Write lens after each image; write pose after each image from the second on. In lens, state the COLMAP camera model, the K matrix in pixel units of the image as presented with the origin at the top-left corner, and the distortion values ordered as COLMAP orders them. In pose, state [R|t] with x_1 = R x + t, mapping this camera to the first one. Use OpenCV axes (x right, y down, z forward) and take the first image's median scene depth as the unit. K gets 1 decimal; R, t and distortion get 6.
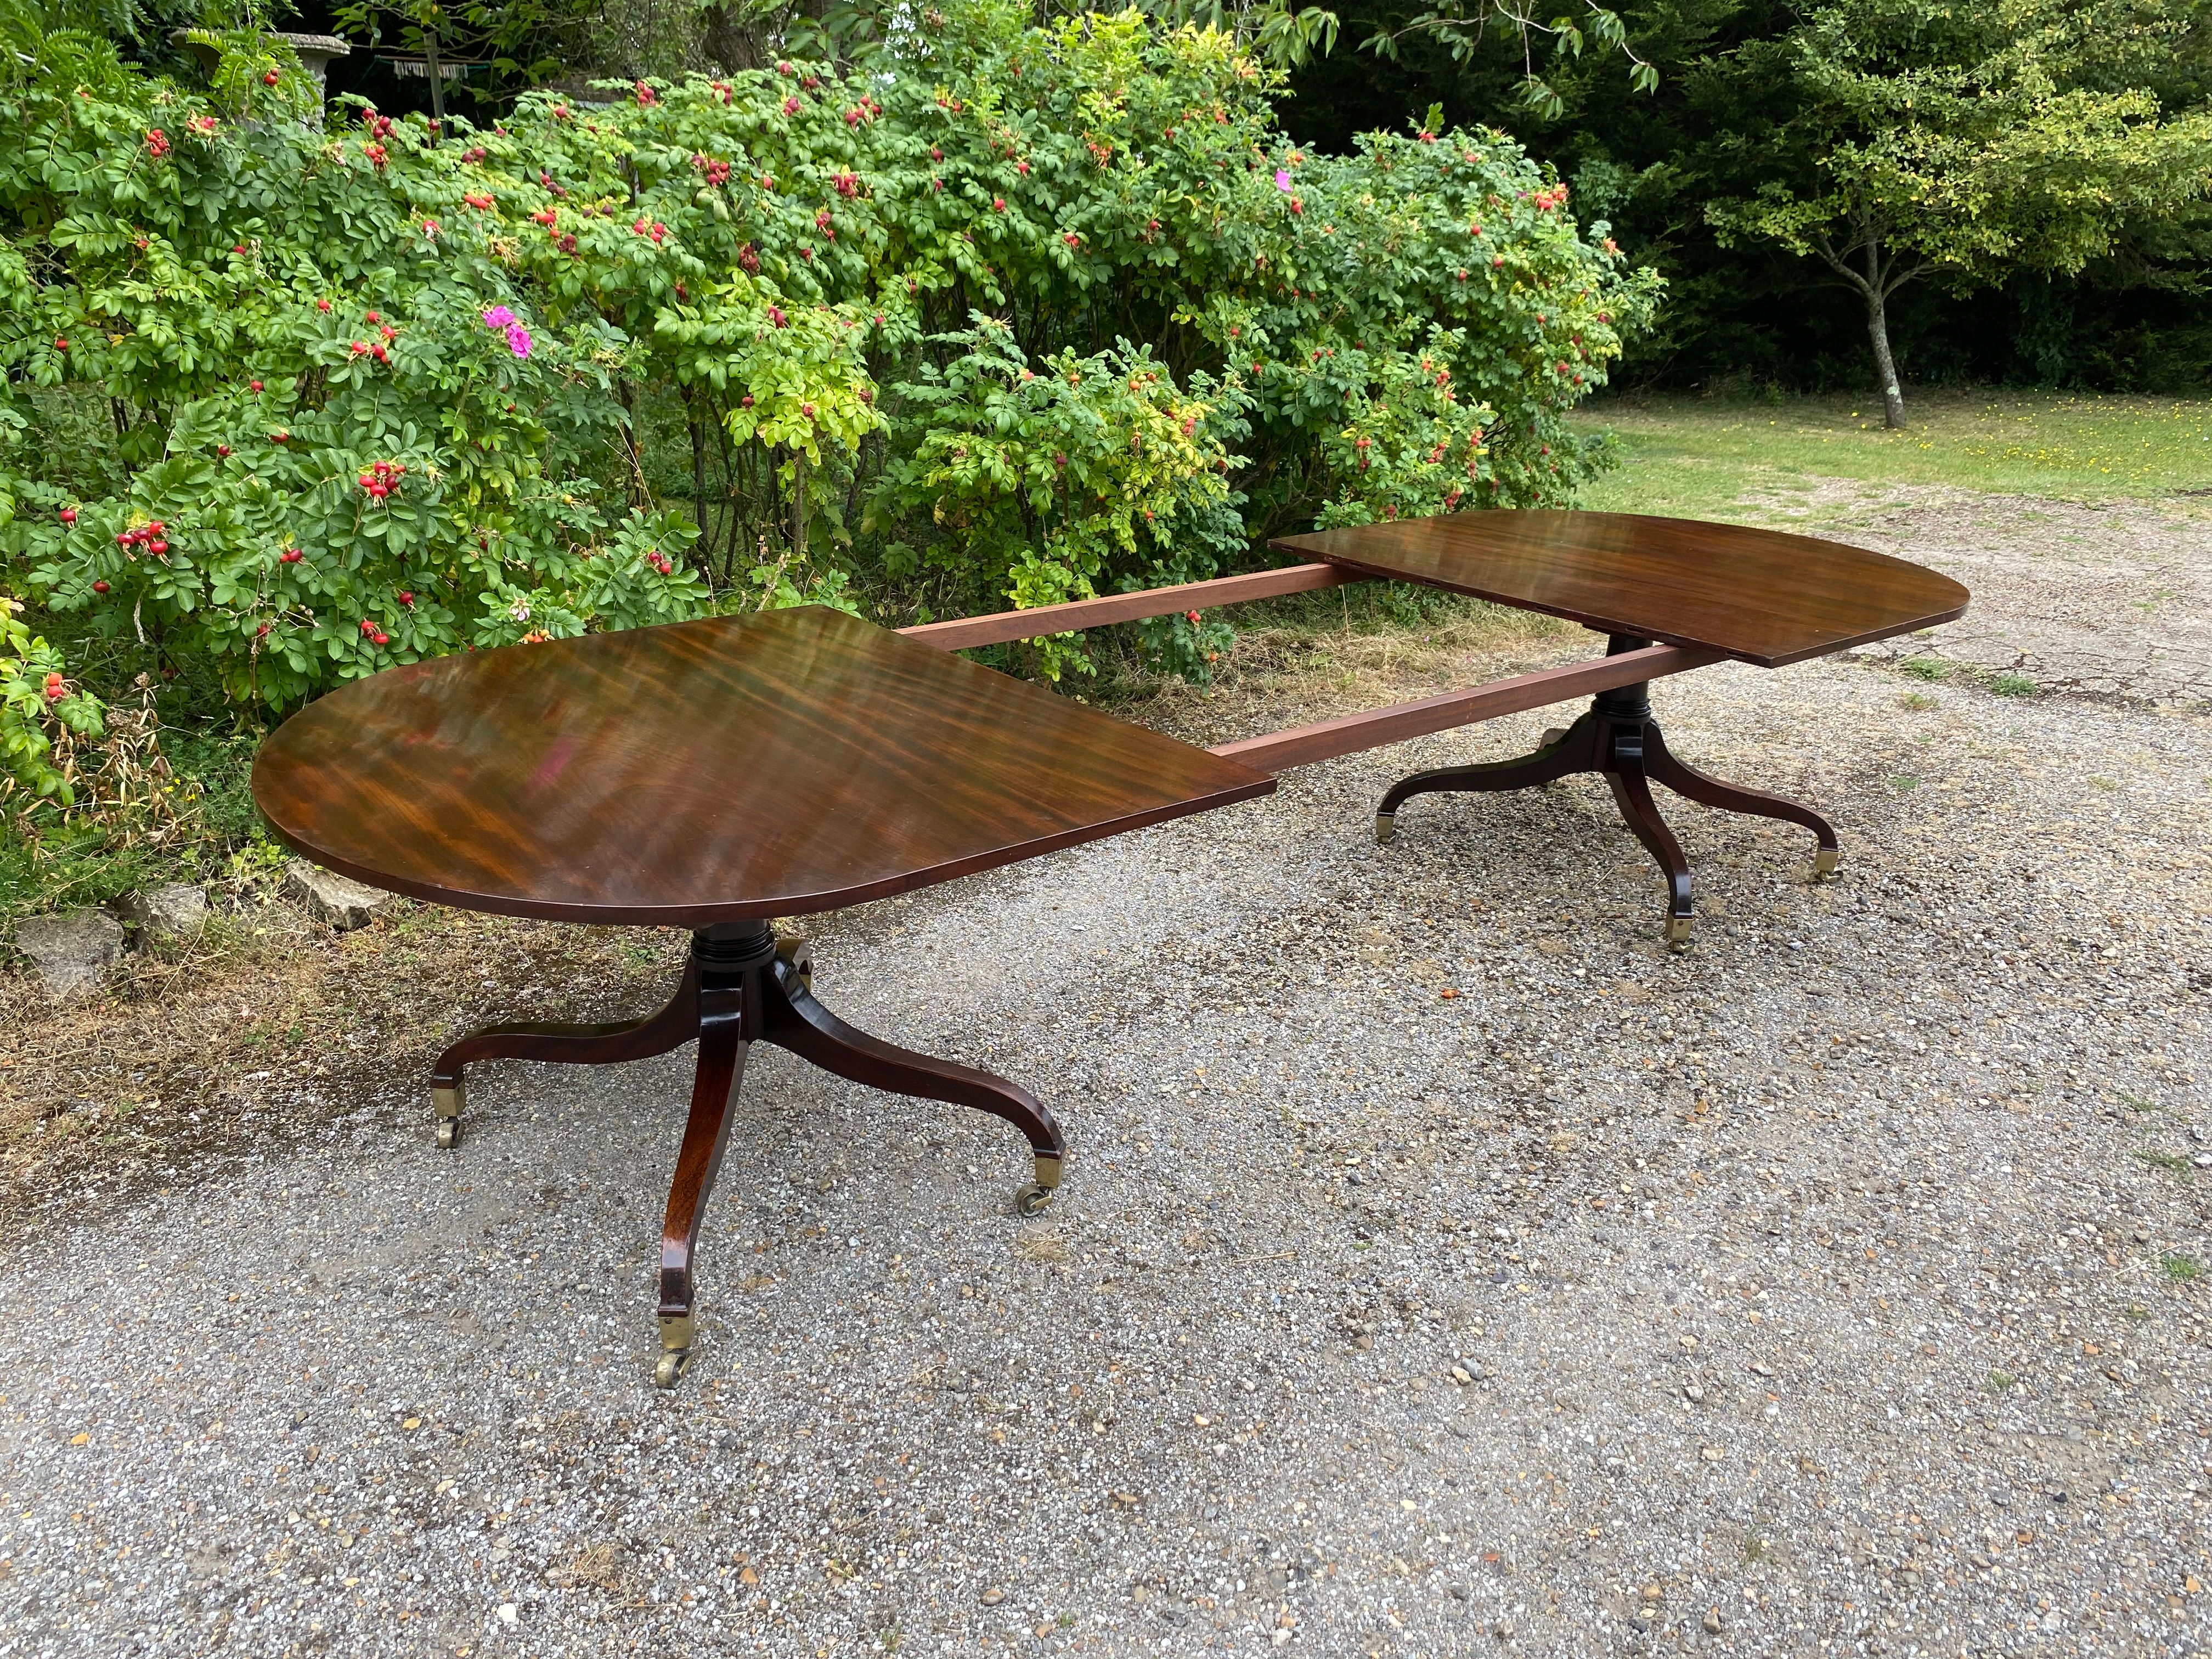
lens RADIAL K [[1577.9, 0, 1089.5], [0, 1577.9, 807.5], [0, 0, 1]] dist [0.003143, -0.006806]
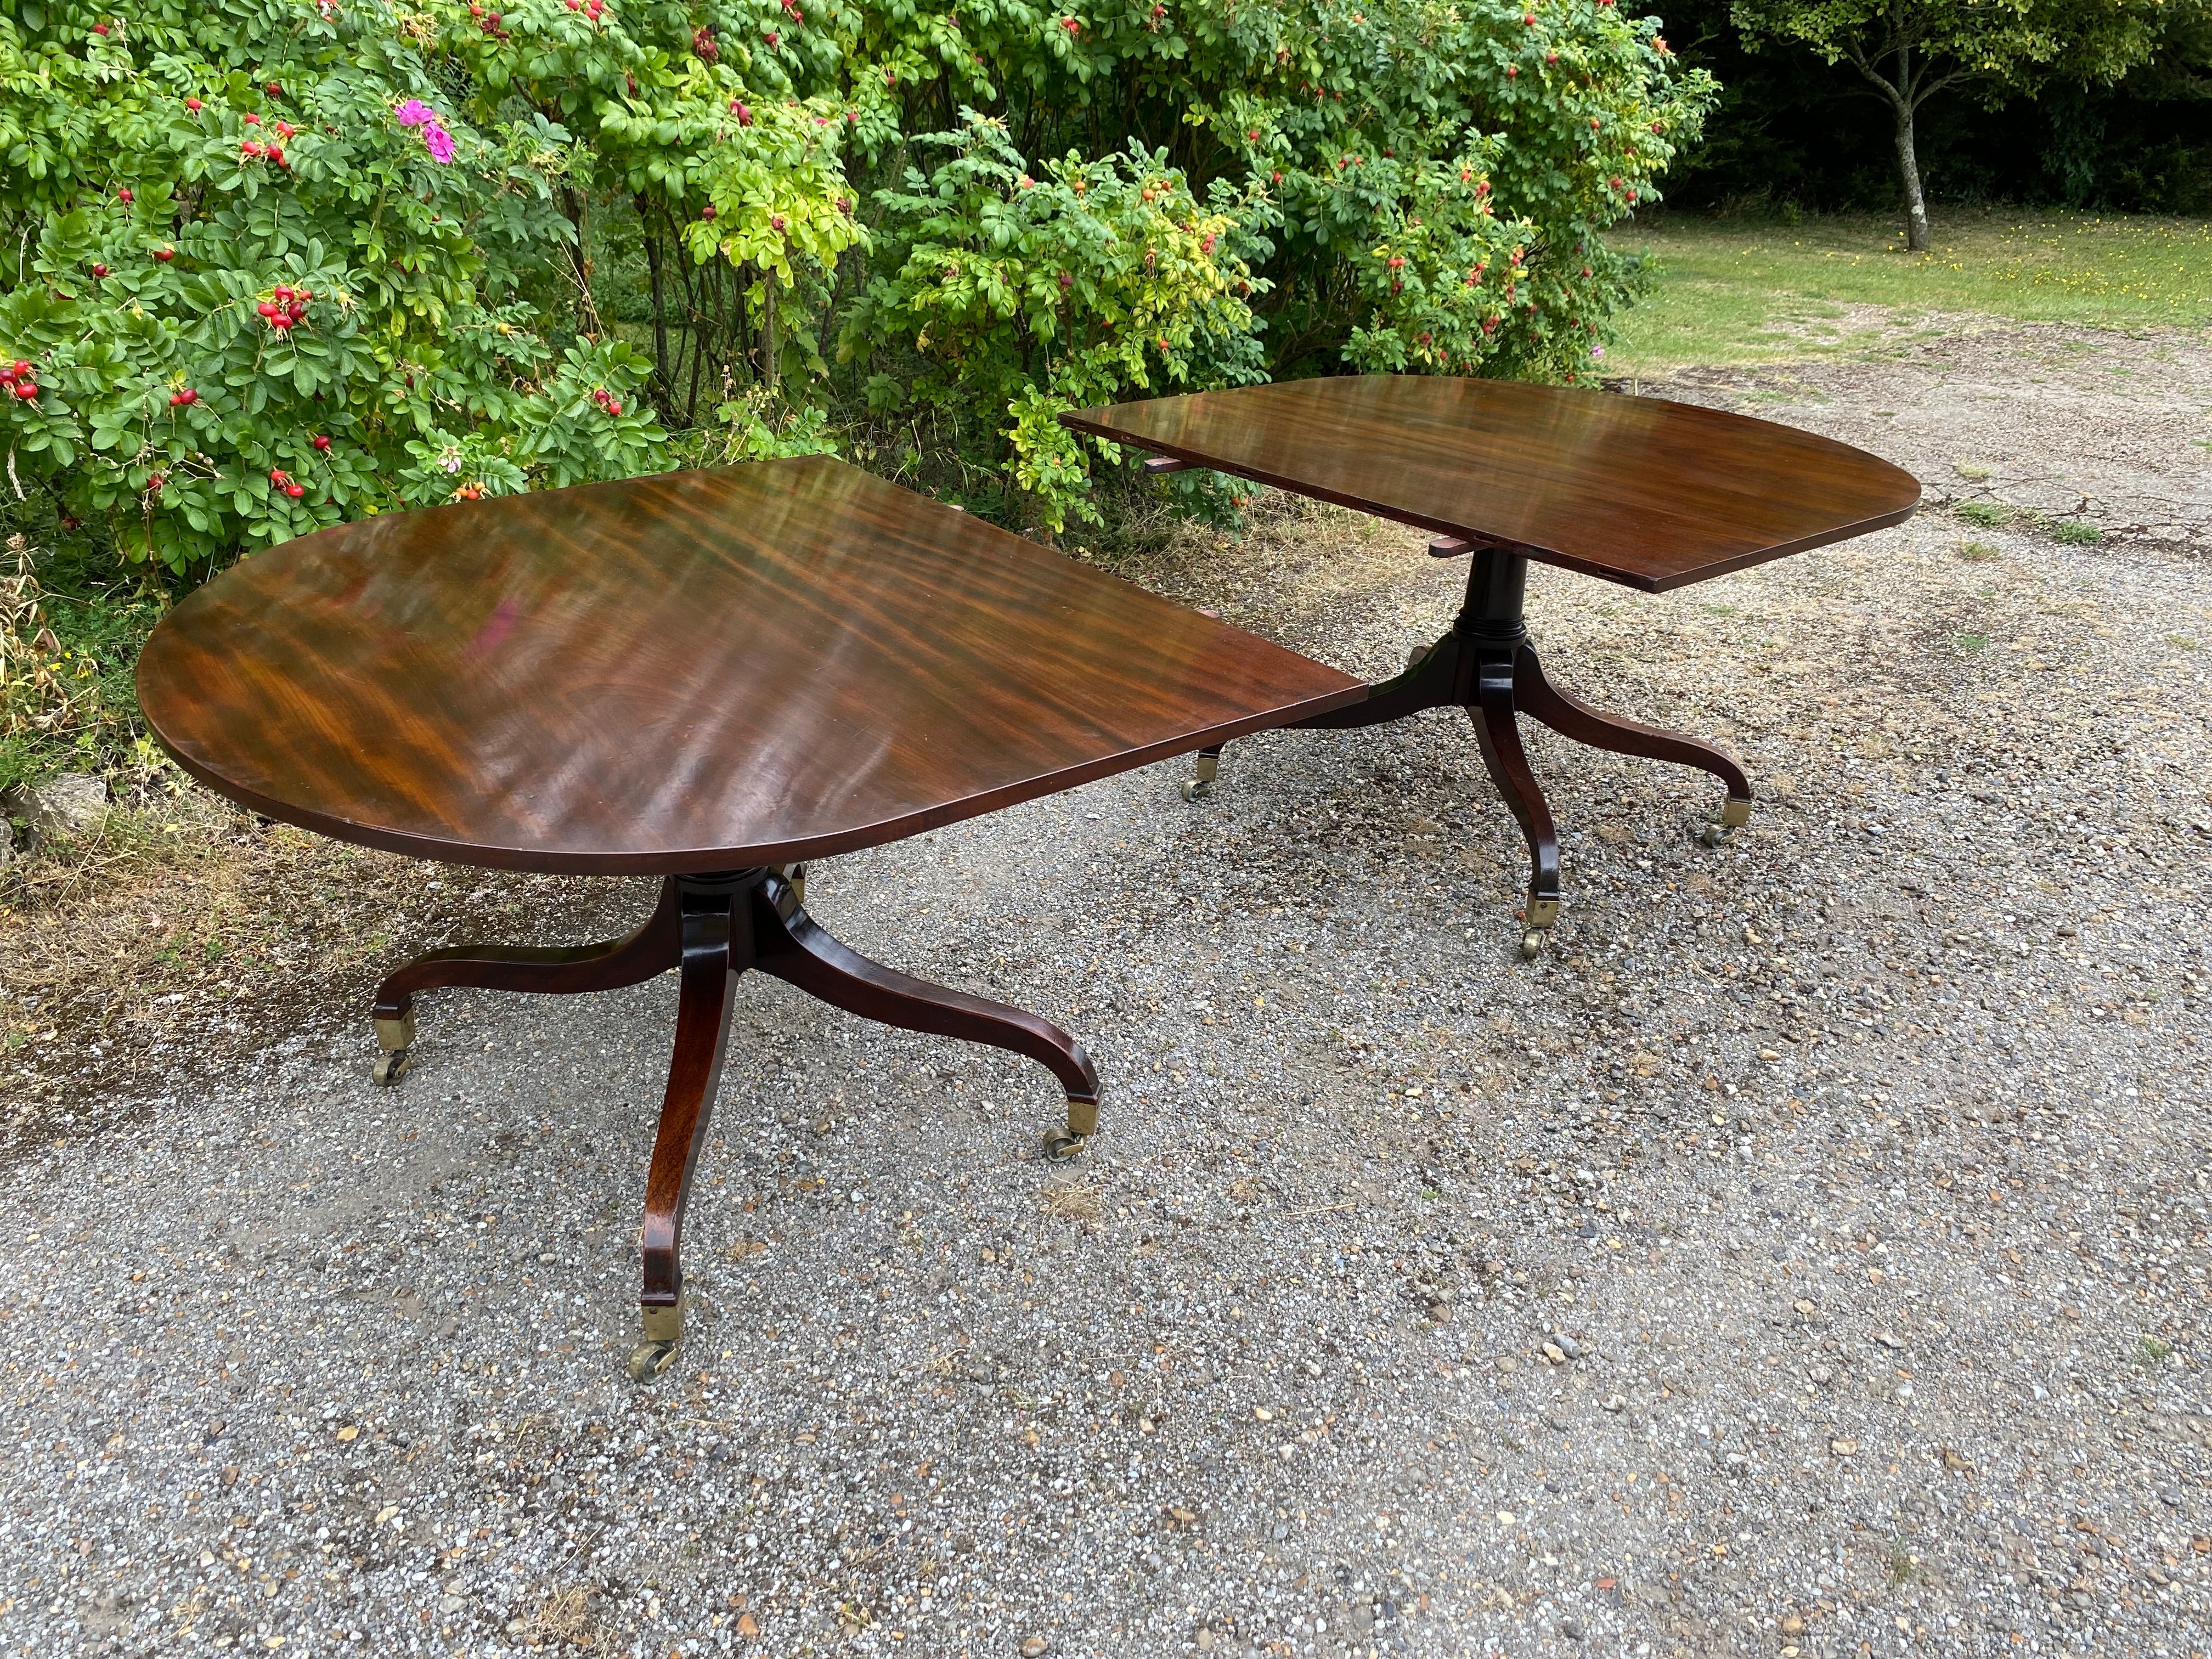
lens RADIAL K [[1610.8, 0, 1110.5], [0, 1610.8, 819.1], [0, 0, 1]] dist [0.007045, -0.009959]
pose [[0.999755, -0.004124, 0.021730, -0.022332], [0.001834, 0.994533, 0.104406, -0.022942], [-0.022042, -0.104341, 0.994297, 0.106245]]
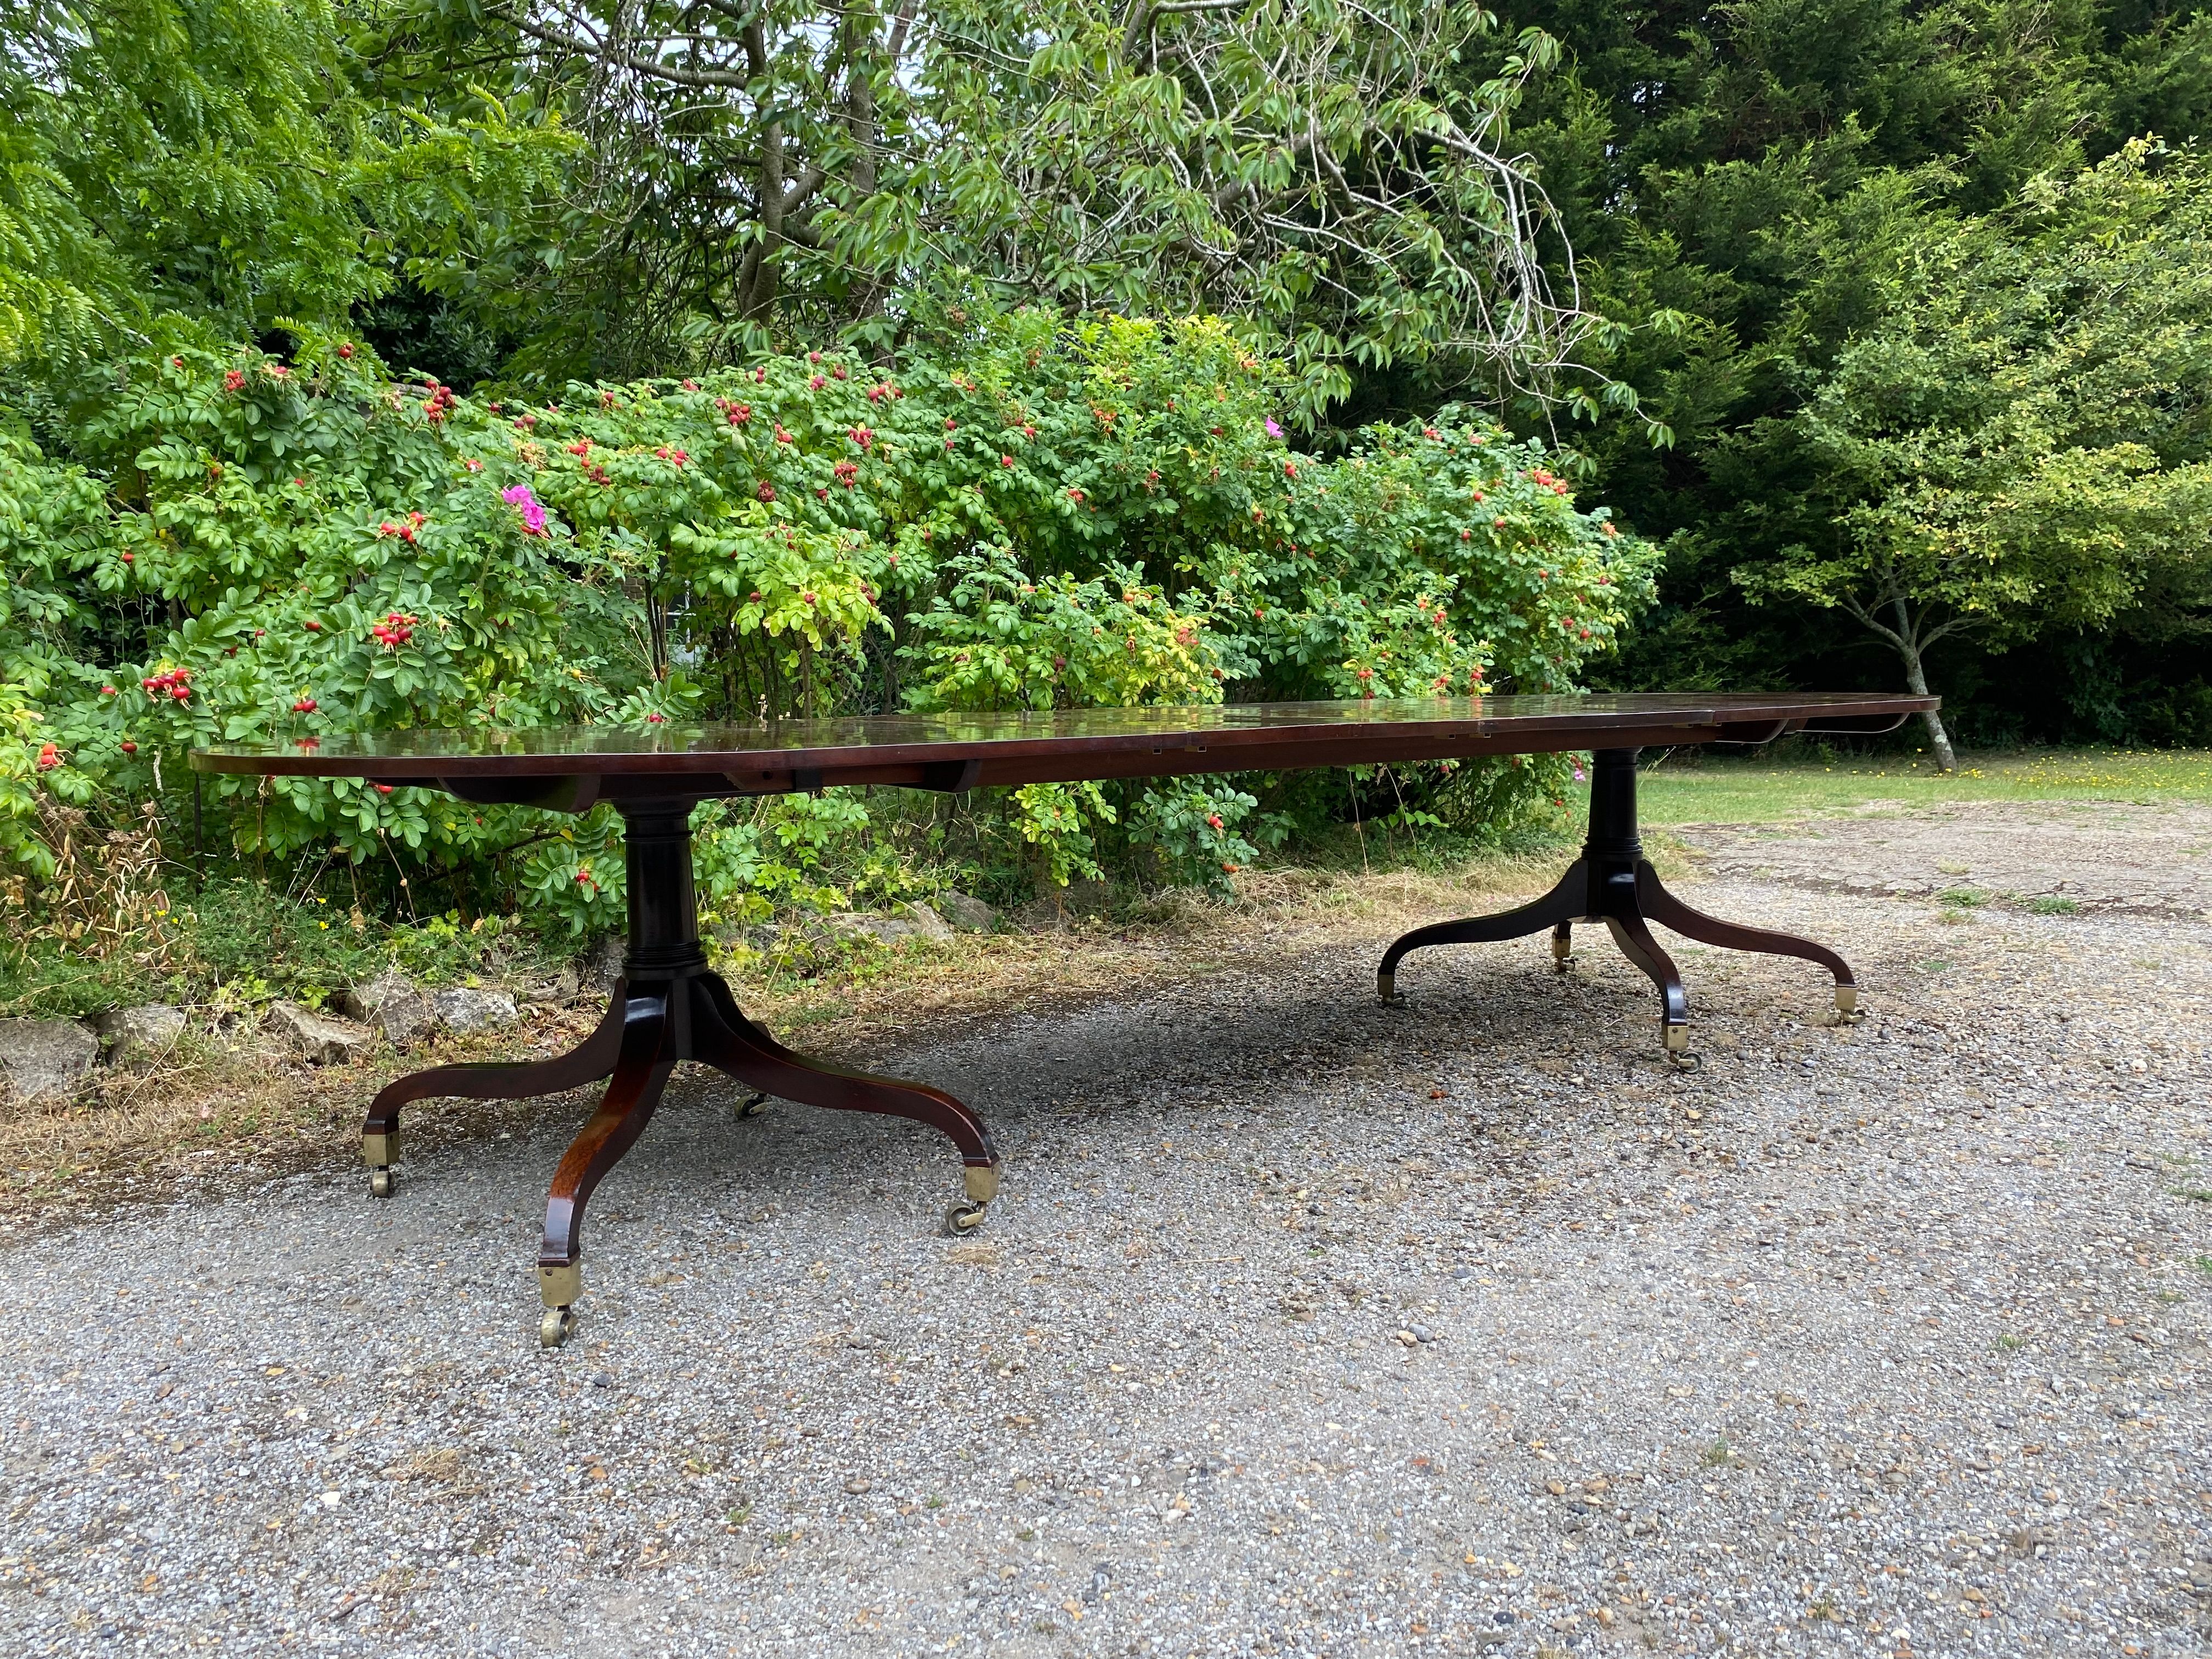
lens RADIAL K [[1577.9, 0, 1089.5], [0, 1577.9, 807.5], [0, 0, 1]] dist [0.003143, -0.006806]
pose [[0.998778, -0.028259, -0.040541, 0.071915], [0.017946, 0.971772, -0.235238, 0.203145], [0.046045, 0.234223, 0.971092, 0.019440]]
